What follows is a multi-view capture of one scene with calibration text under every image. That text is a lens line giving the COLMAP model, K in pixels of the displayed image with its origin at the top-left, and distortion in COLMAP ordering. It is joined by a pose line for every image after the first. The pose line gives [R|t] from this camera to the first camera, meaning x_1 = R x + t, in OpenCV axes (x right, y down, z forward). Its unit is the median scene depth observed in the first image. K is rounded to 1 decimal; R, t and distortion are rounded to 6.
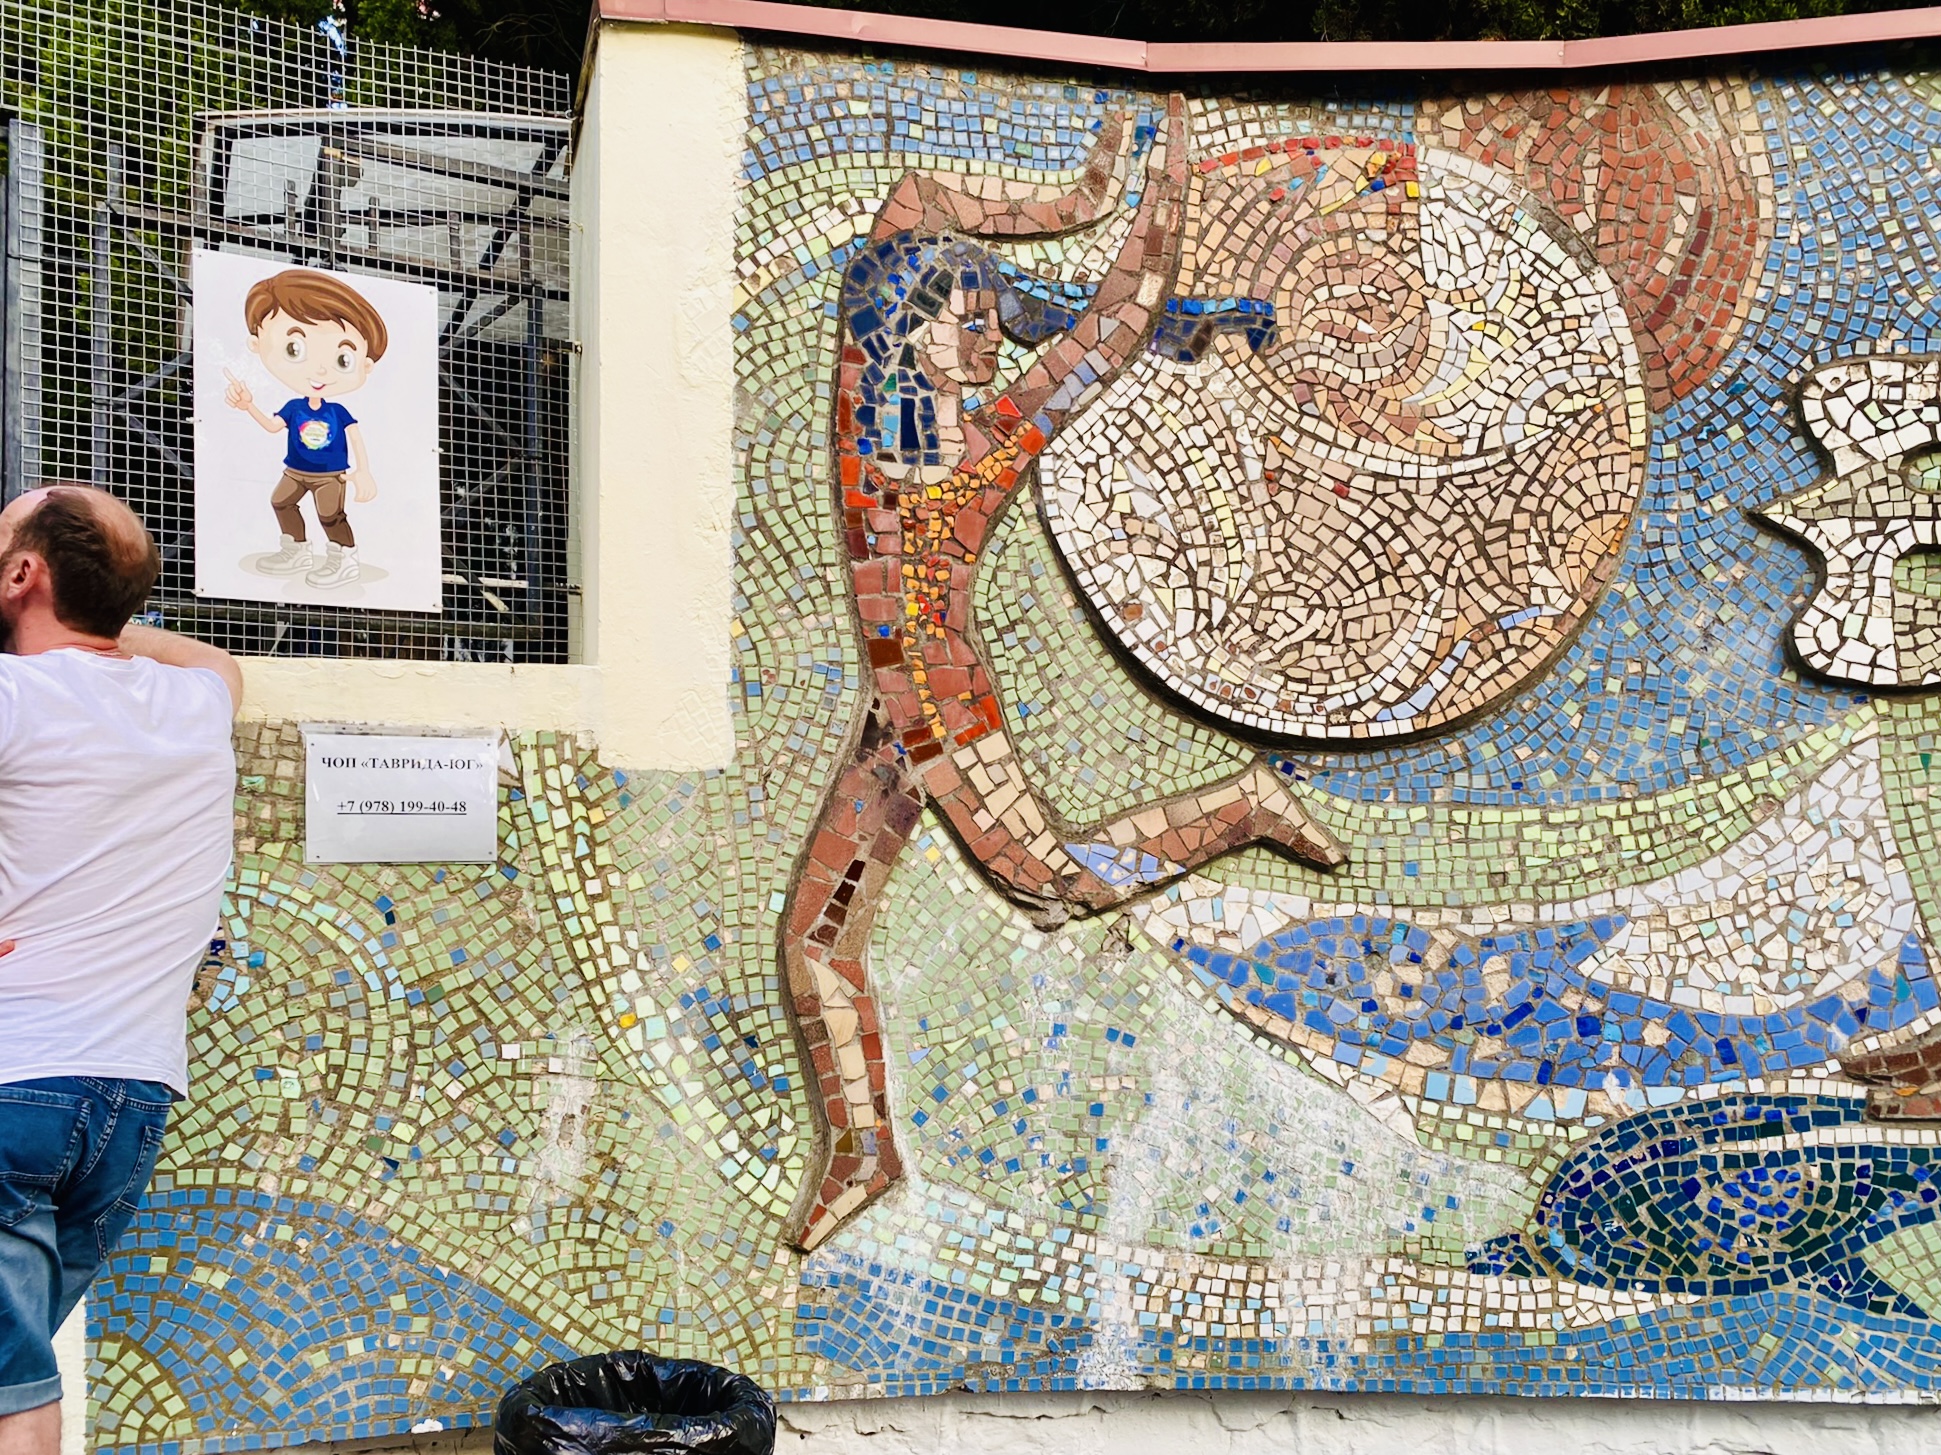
lens RADIAL K [[1525.3, 0, 1017.7], [0, 1525.3, 848.5], [0, 0, 1]] dist [0.021653, -0.016019]
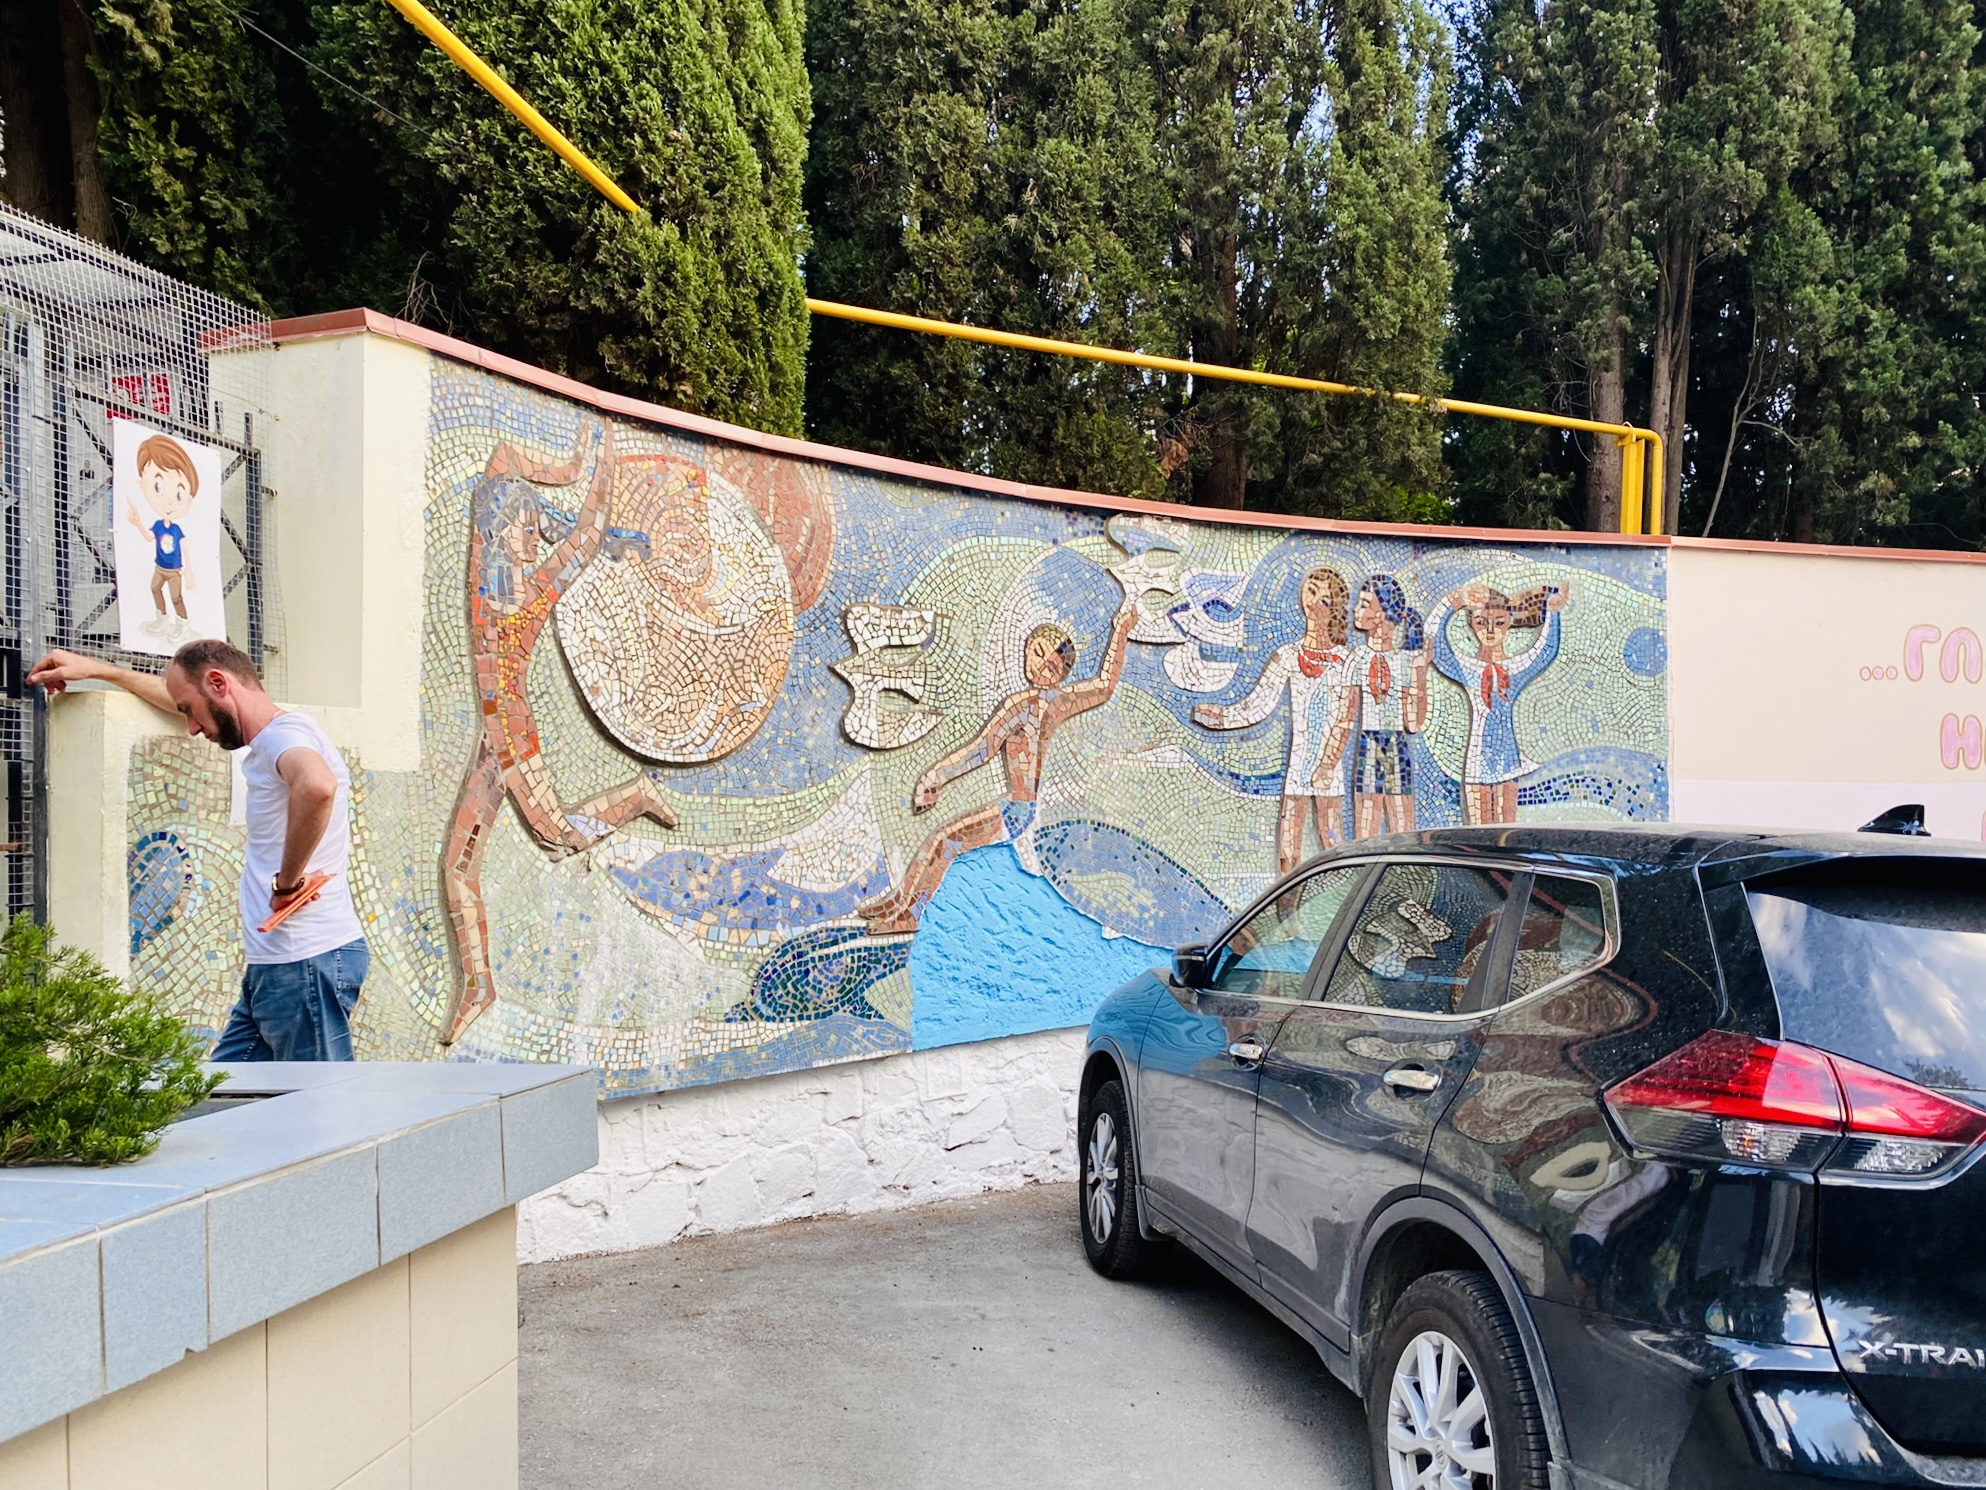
lens RADIAL K [[1520.2, 0, 989.9], [0, 1520.2, 783.8], [0, 0, 1]] dist [0.129417, -0.276668]
pose [[0.638189, 0.020657, 0.769603, -1.069703], [-0.015362, 0.999783, -0.014097, -0.021434], [-0.769726, -0.002826, 0.638368, -0.590319]]
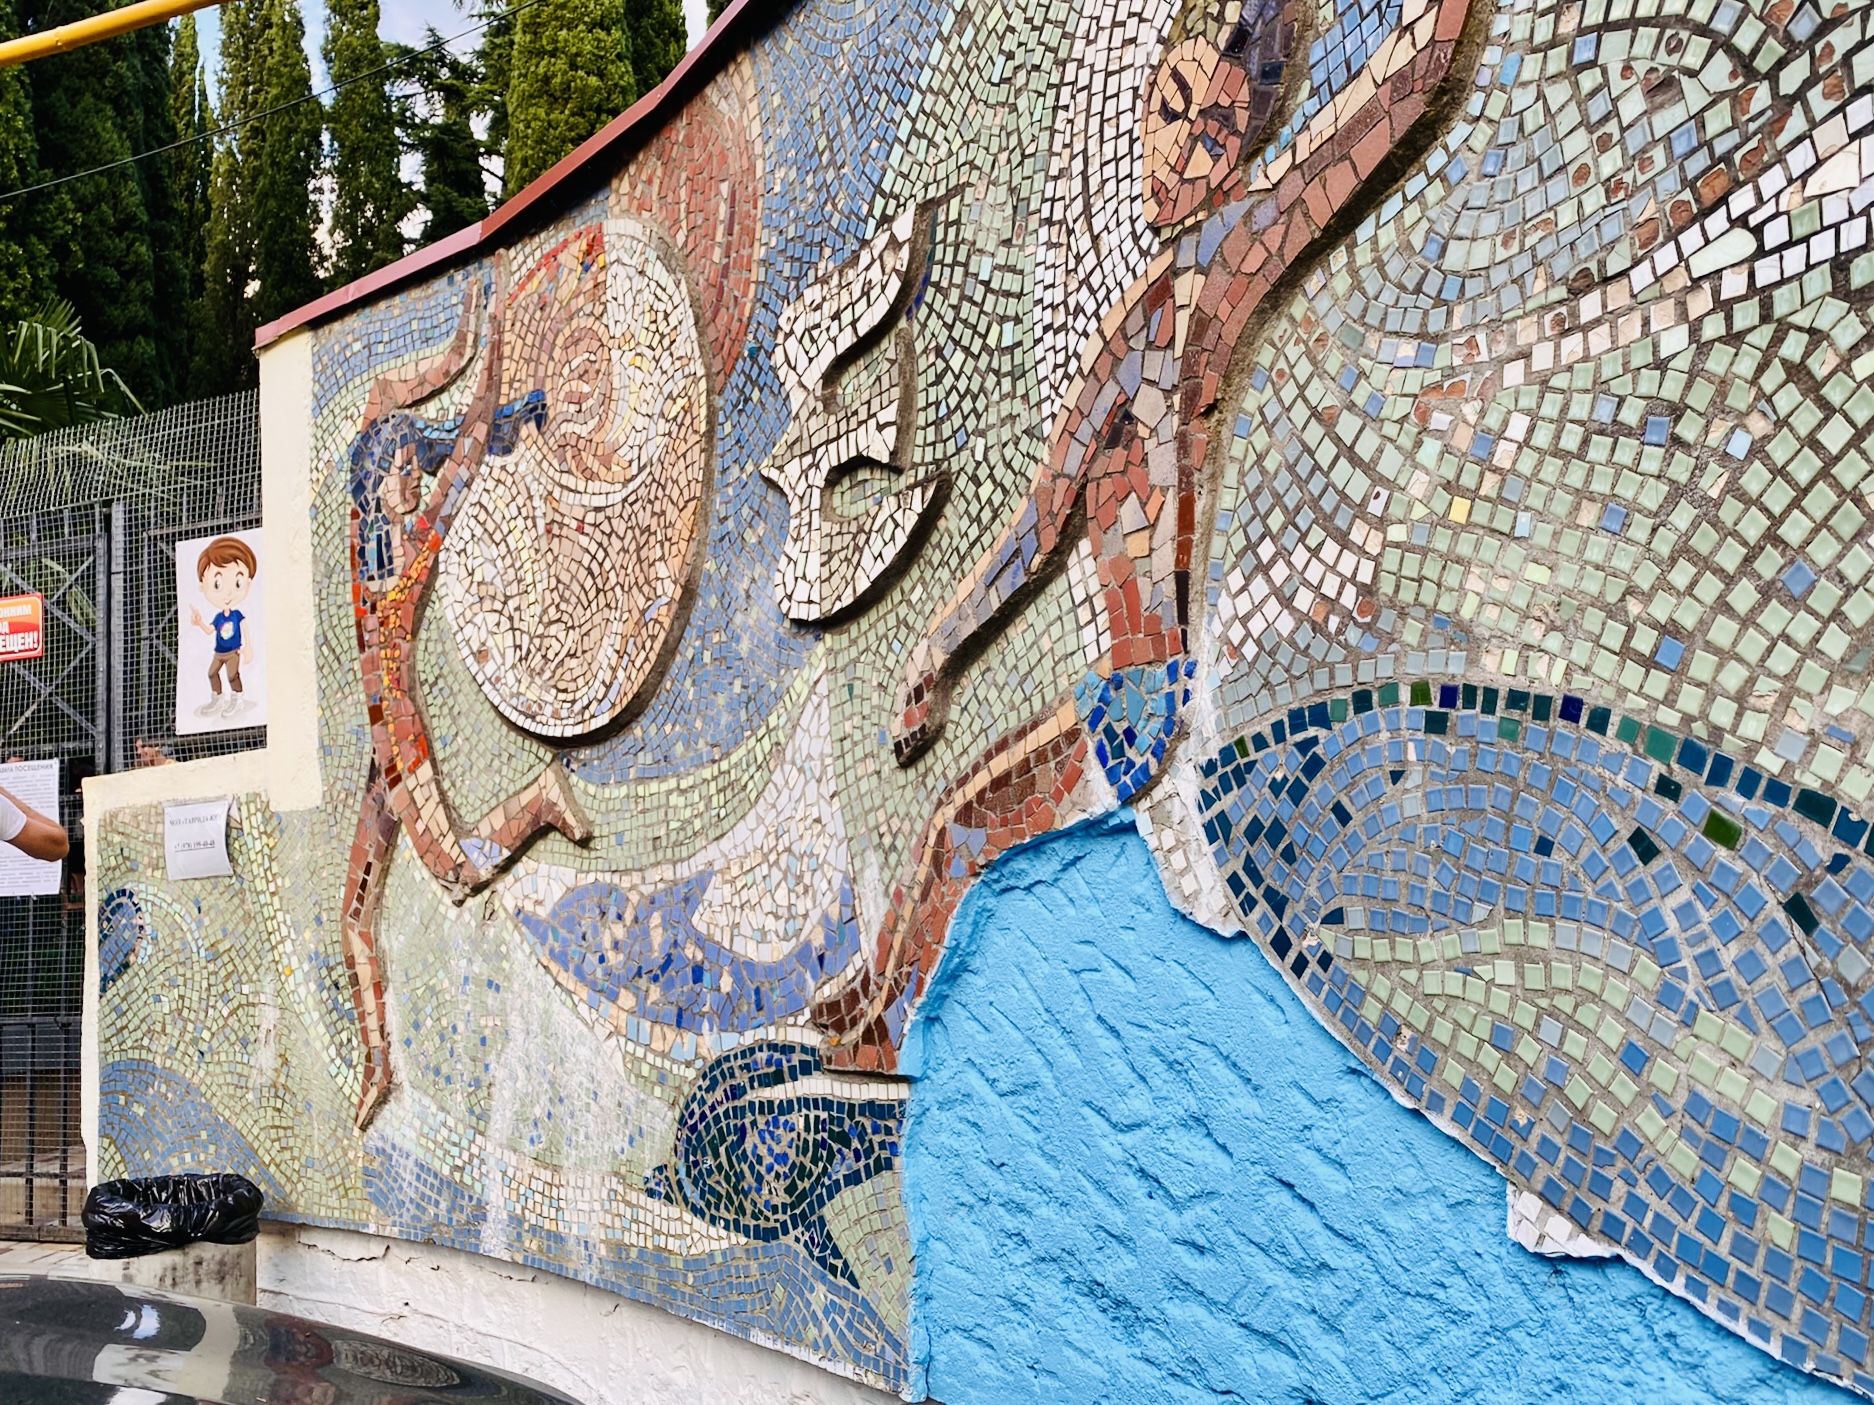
lens RADIAL K [[1558.8, 0, 933.1], [0, 1558.8, 807.8], [0, 0, 1]] dist [0.084184, -0.116620]
pose [[0.664739, -0.079582, -0.742825, 1.311734], [0.060627, 0.996777, -0.052536, 0.066491], [0.744612, -0.010113, 0.667421, 0.389194]]
